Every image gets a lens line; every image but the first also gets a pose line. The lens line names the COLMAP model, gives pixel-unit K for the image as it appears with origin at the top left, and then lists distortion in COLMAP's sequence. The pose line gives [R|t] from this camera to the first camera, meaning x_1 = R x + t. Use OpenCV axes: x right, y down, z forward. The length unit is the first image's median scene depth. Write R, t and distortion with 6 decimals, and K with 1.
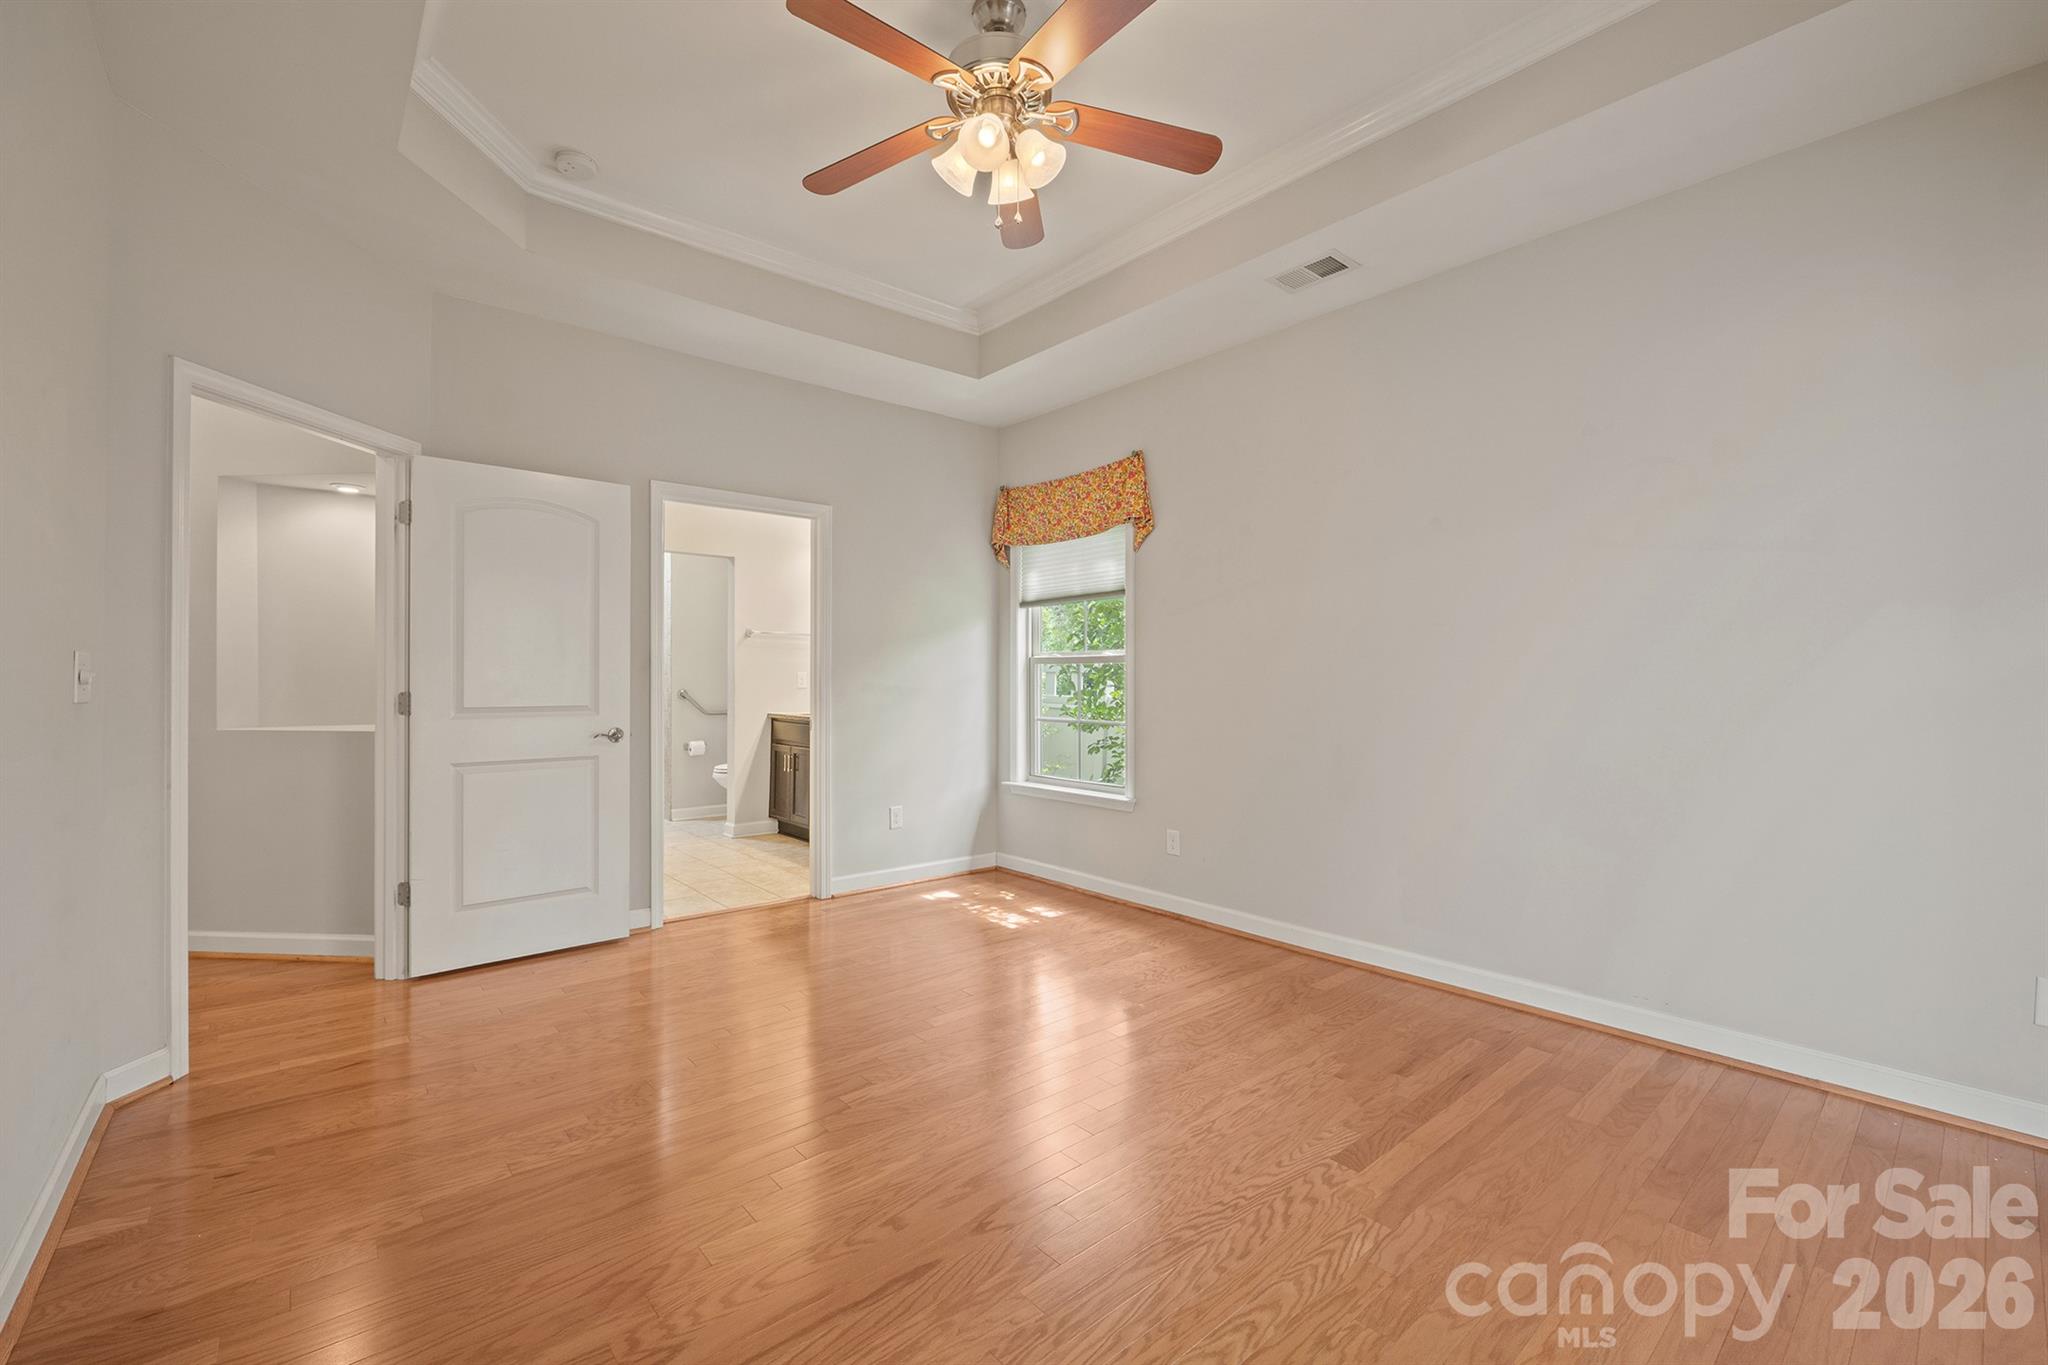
lens RADIAL K [[870.2, 0, 1029.1], [0, 870.2, 675.7], [0, 0, 1]] dist [-0.006772, -0.000346]
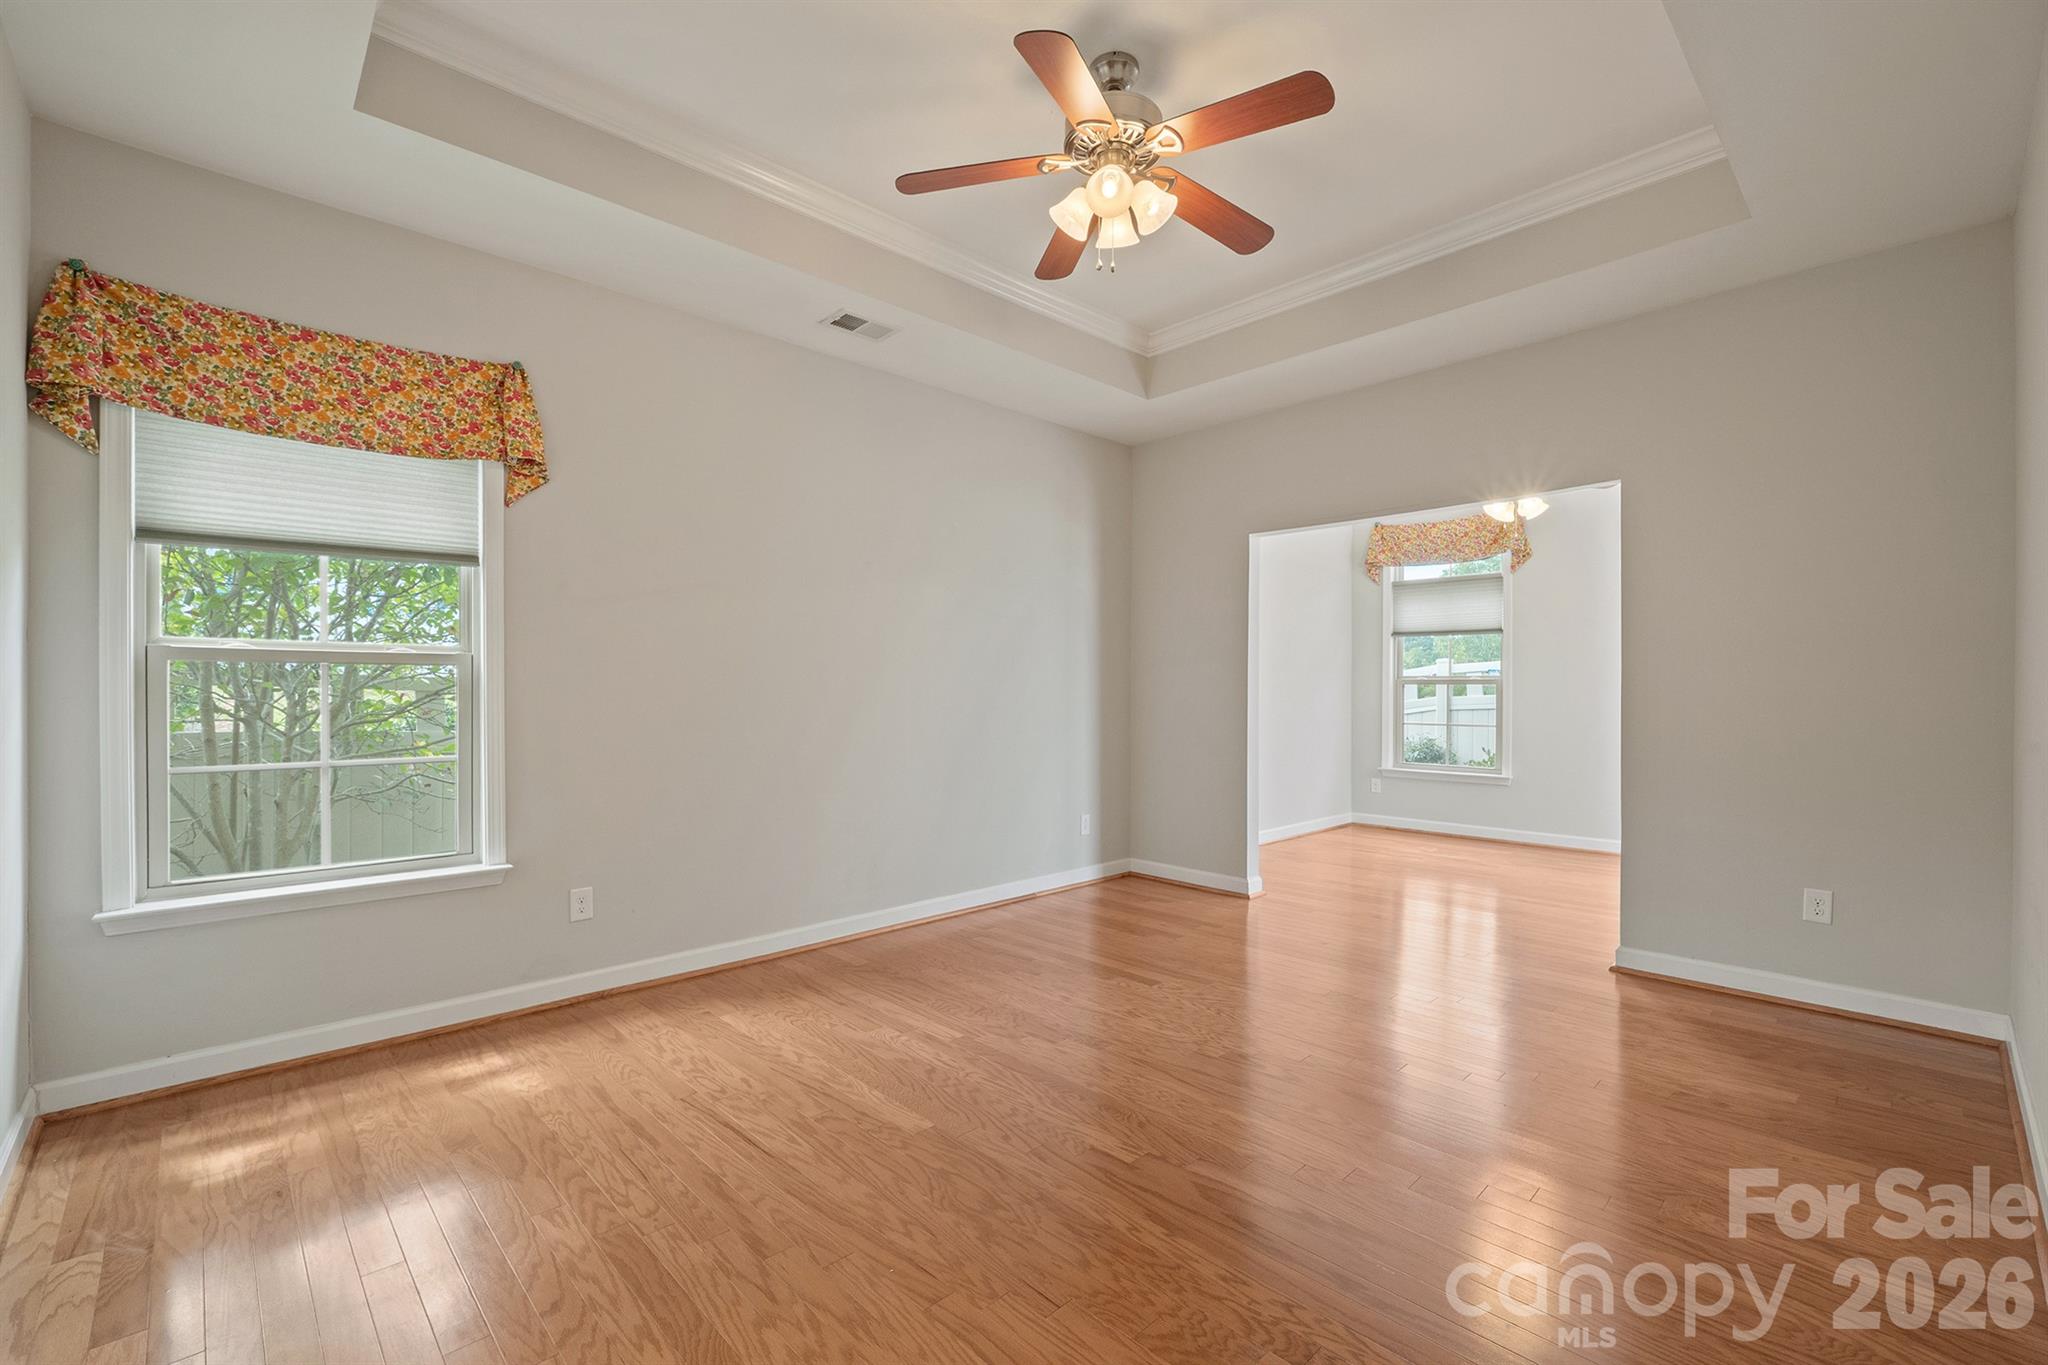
lens RADIAL K [[870.2, 0, 1034.5], [0, 870.2, 689.6], [0, 0, 1]] dist [-0.006772, -0.000346]
pose [[-0.068722, 0.001156, 0.997635, -0.660270], [-0.006887, 0.999975, -0.001633, 0.001925], [-0.997612, -0.006983, -0.068713, 0.696342]]
